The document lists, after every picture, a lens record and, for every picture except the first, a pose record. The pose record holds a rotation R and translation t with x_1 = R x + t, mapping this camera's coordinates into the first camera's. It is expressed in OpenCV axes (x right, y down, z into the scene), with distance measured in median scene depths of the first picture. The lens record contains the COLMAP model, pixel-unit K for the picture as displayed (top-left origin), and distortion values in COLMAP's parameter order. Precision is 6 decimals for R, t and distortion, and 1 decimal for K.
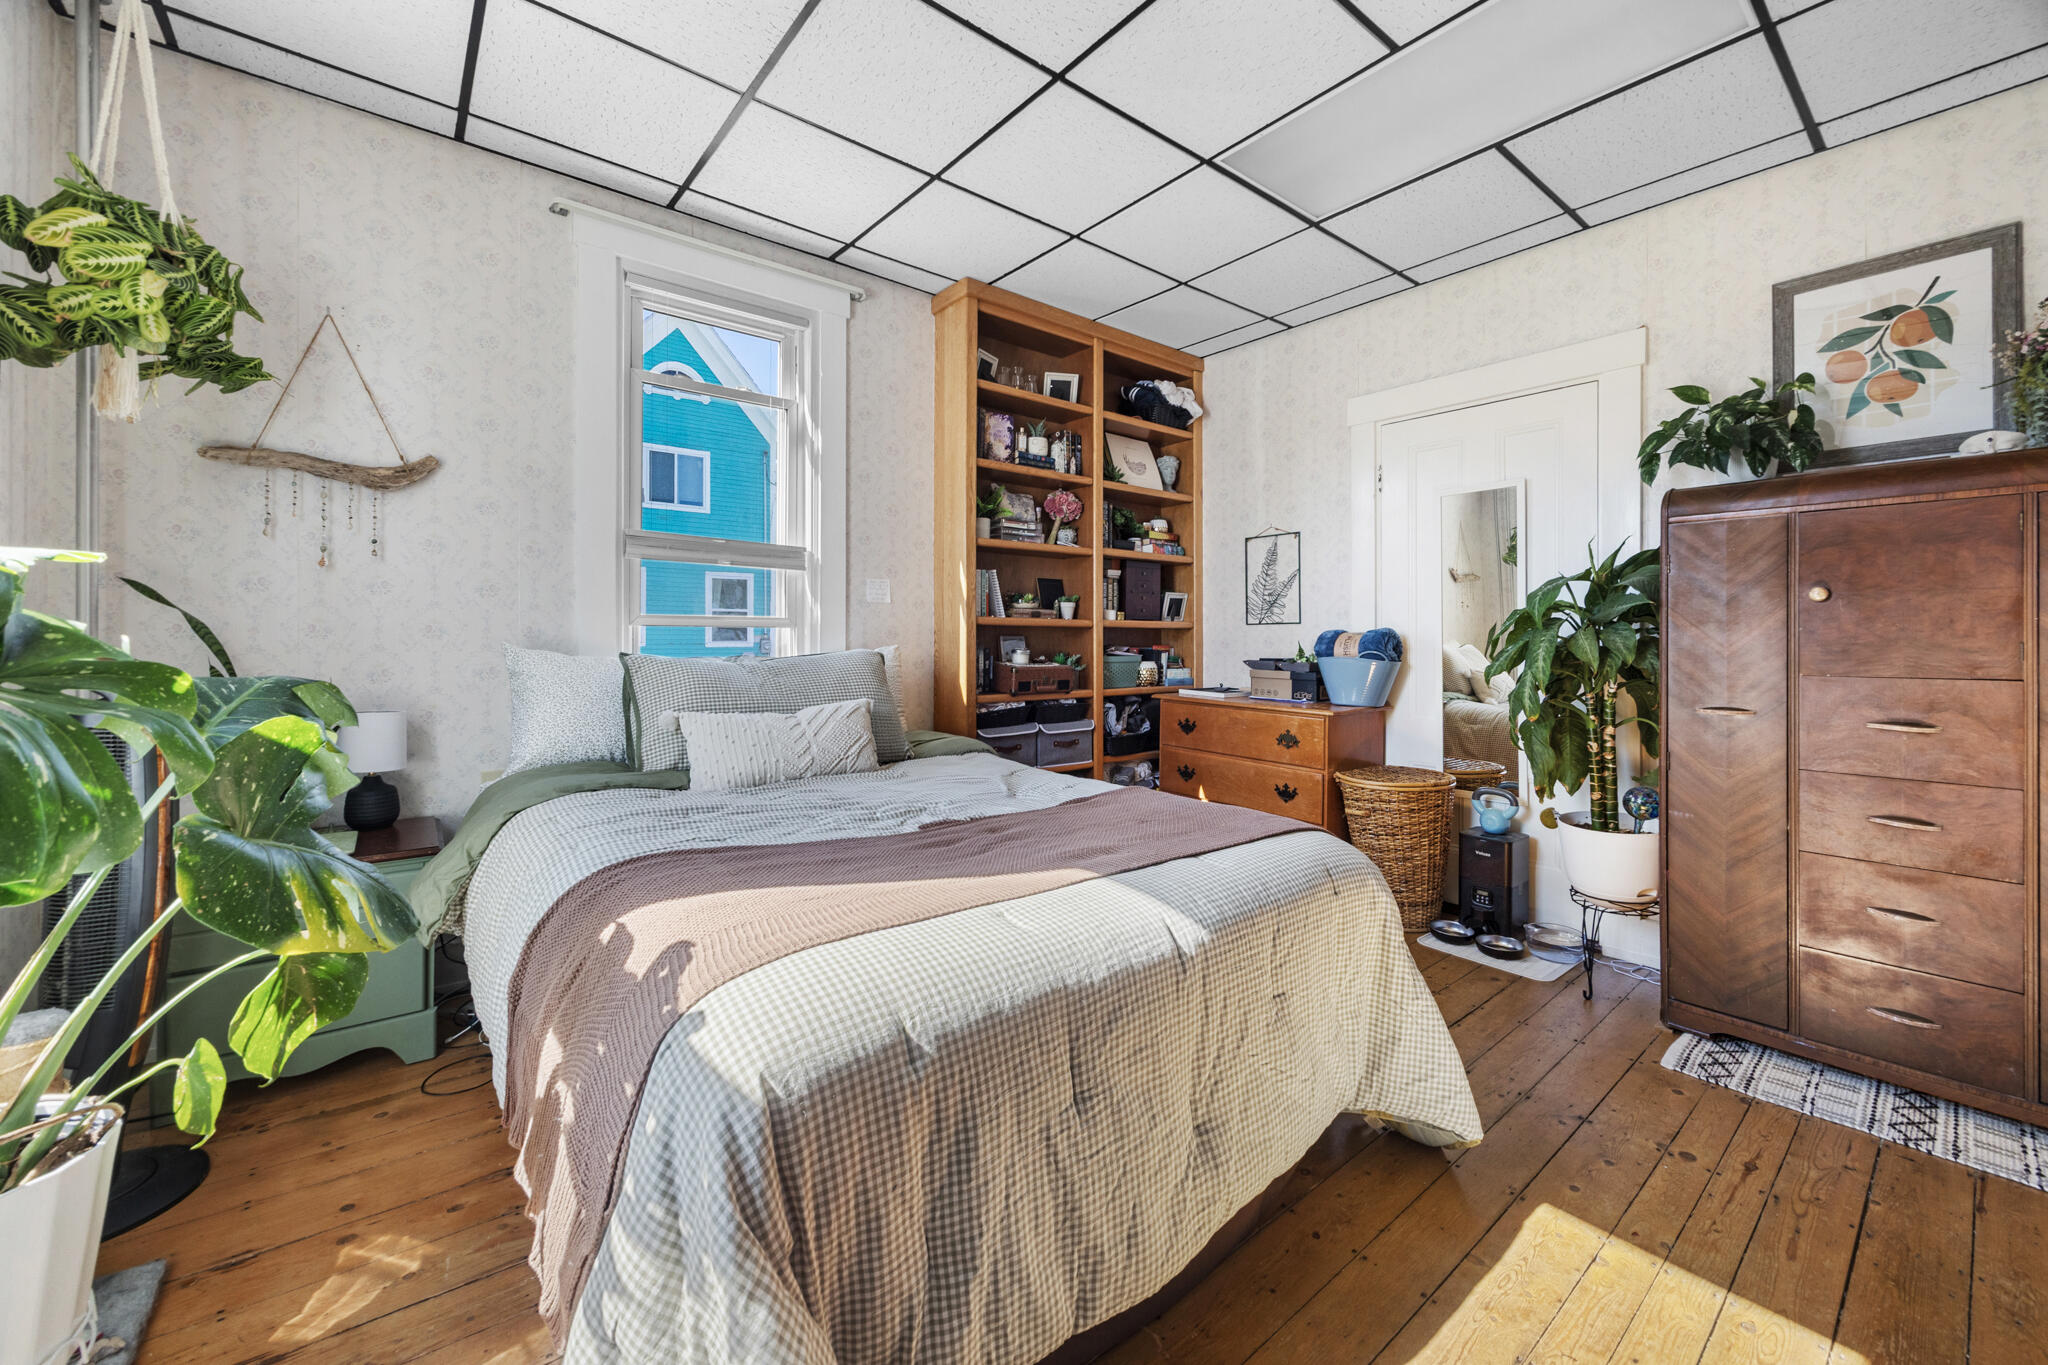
lens RADIAL K [[813.0, 0, 1037.8], [0, 813.0, 638.1], [0, 0, 1]] dist [-0.001299, -0.000143]
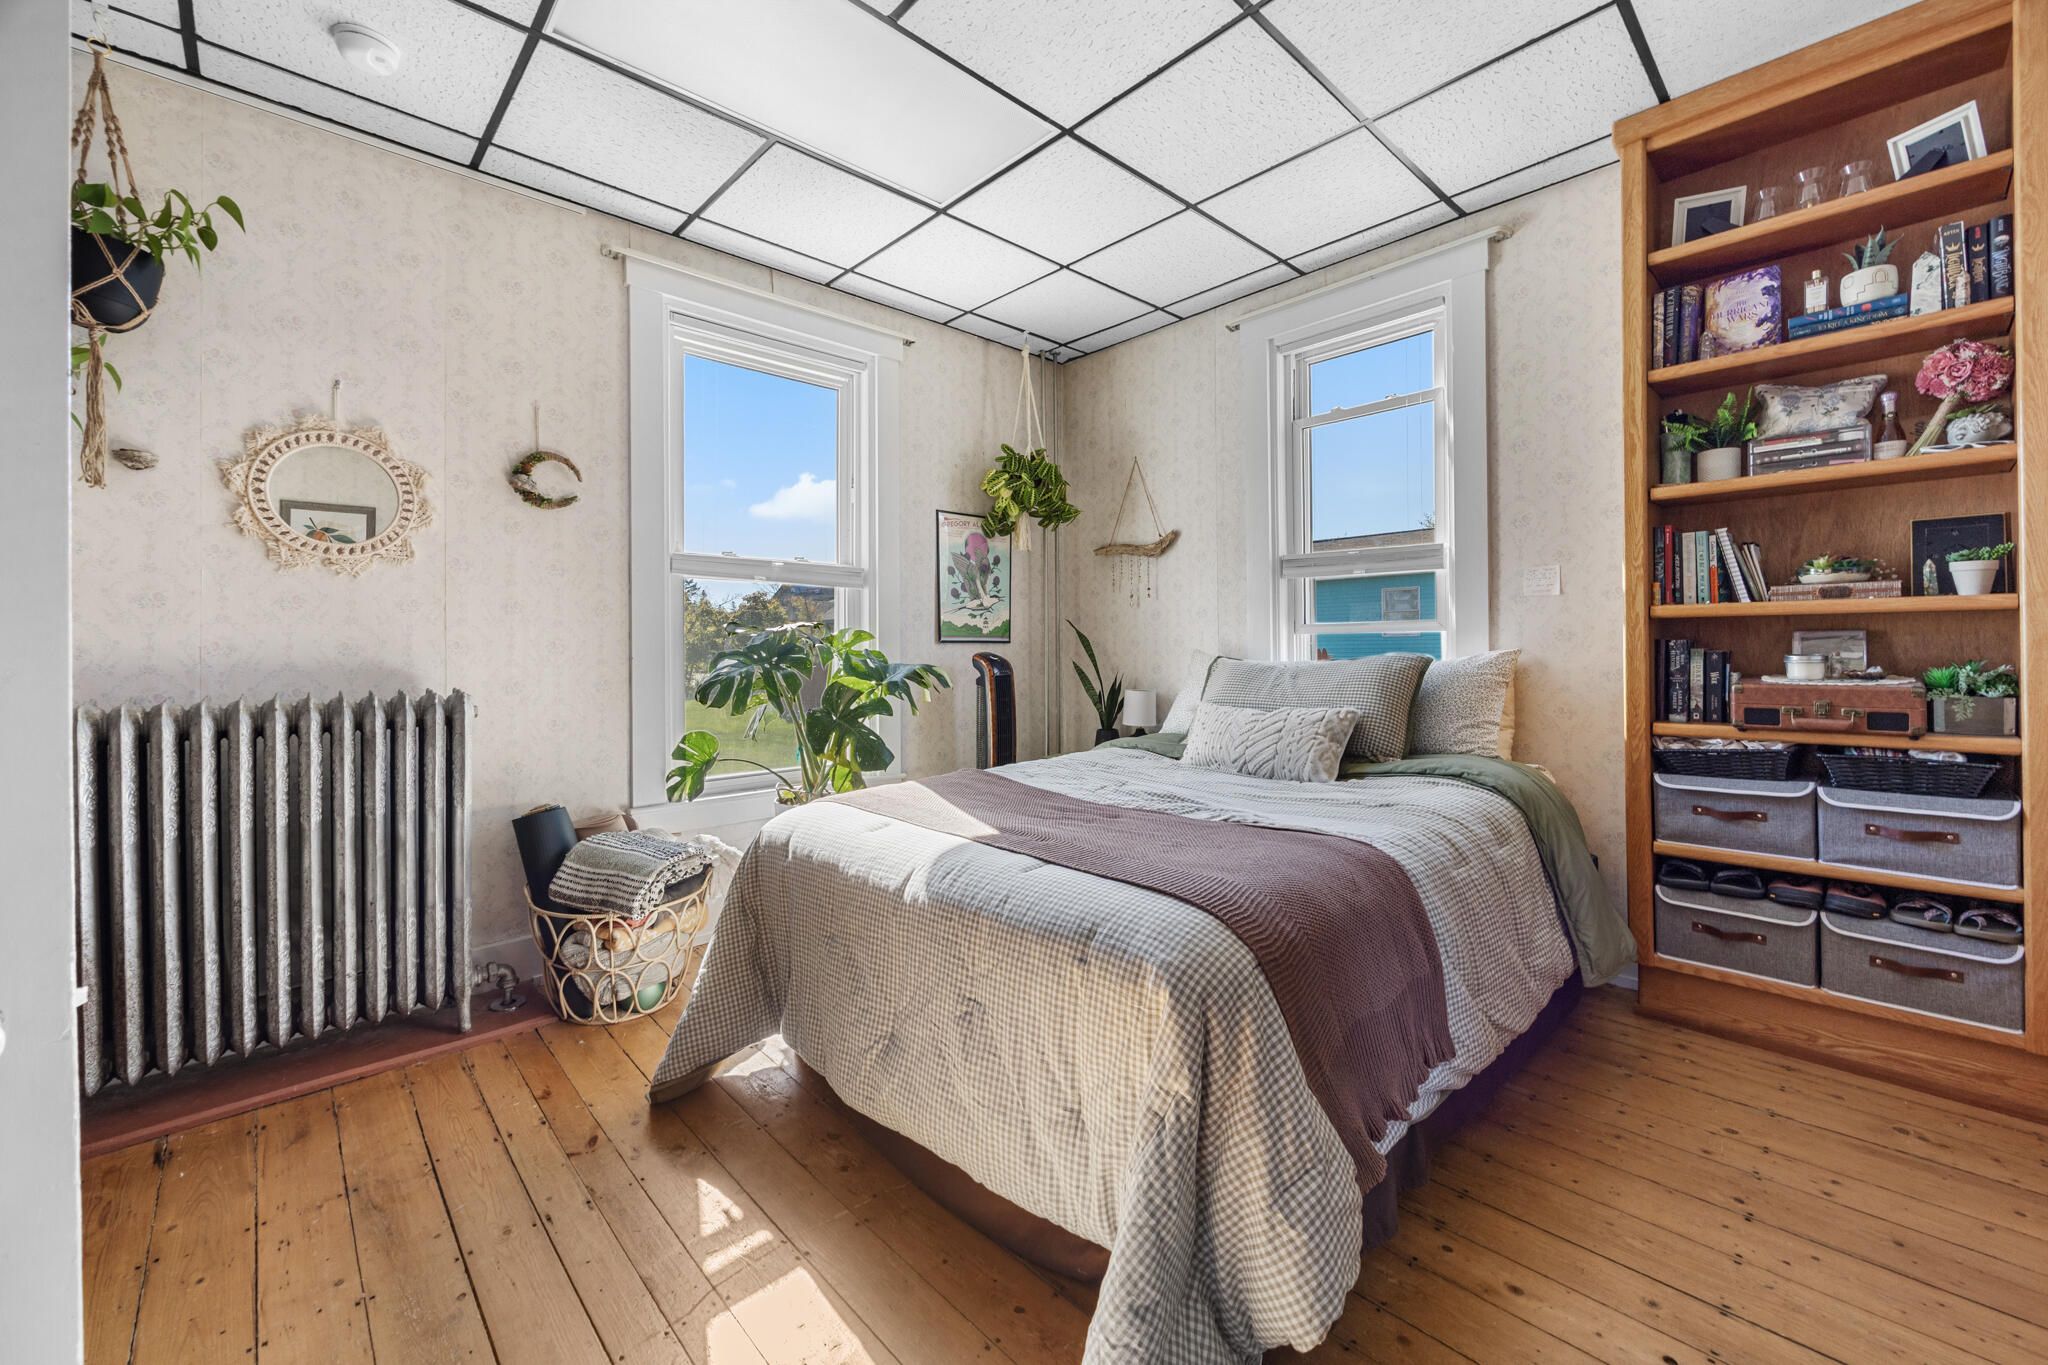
lens RADIAL K [[813.0, 0, 1038.7], [0, 813.0, 647.0], [0, 0, 1]] dist [-0.001299, -0.000143]
pose [[0.072574, -0.005009, -0.997350, 0.538777], [0.014264, 0.999890, -0.003983, 0.003460], [0.997261, -0.013937, 0.072638, 0.419415]]
